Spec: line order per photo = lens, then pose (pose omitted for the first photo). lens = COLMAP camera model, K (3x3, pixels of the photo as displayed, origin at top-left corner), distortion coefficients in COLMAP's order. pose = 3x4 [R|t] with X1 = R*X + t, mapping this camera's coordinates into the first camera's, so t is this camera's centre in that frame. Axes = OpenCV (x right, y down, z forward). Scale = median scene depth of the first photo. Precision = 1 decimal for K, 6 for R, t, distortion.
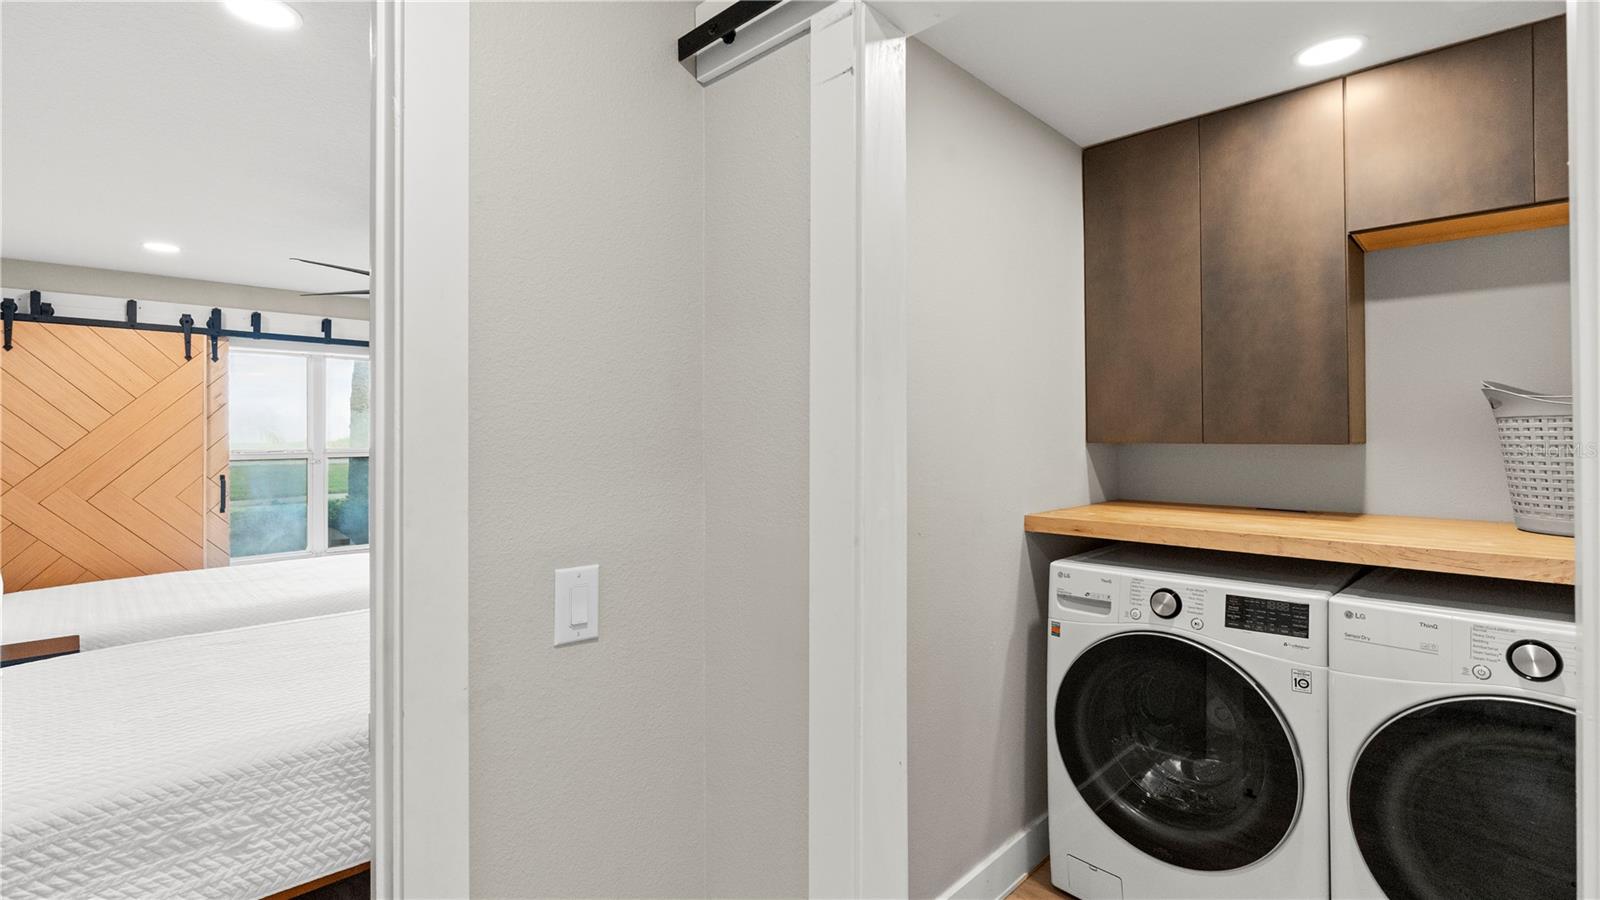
lens RADIAL K [[725.2, 0, 813.1], [0, 725.2, 443.3], [0, 0, 1]] dist [-0.004098, 0.000233]
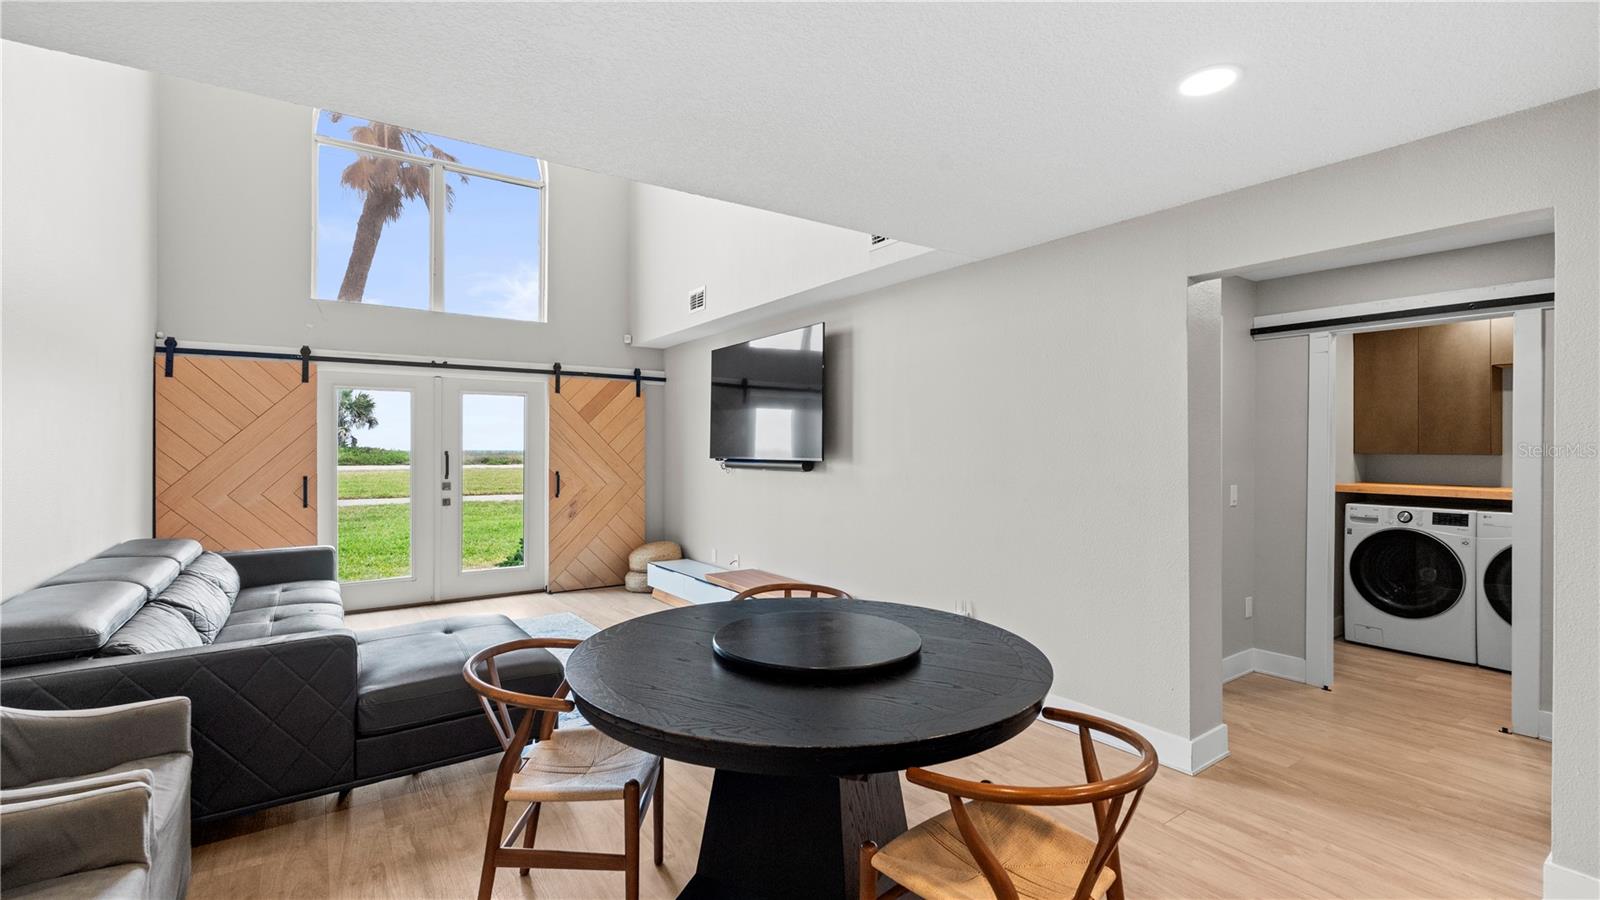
lens RADIAL K [[725.2, 0, 788.9], [0, 725.2, 446.8], [0, 0, 1]] dist [-0.004098, 0.000233]
pose [[0.982712, 0.009843, -0.184880, -1.069139], [-0.011197, 0.999918, -0.006286, 0.014490], [0.184803, 0.008247, 0.982741, -1.730069]]
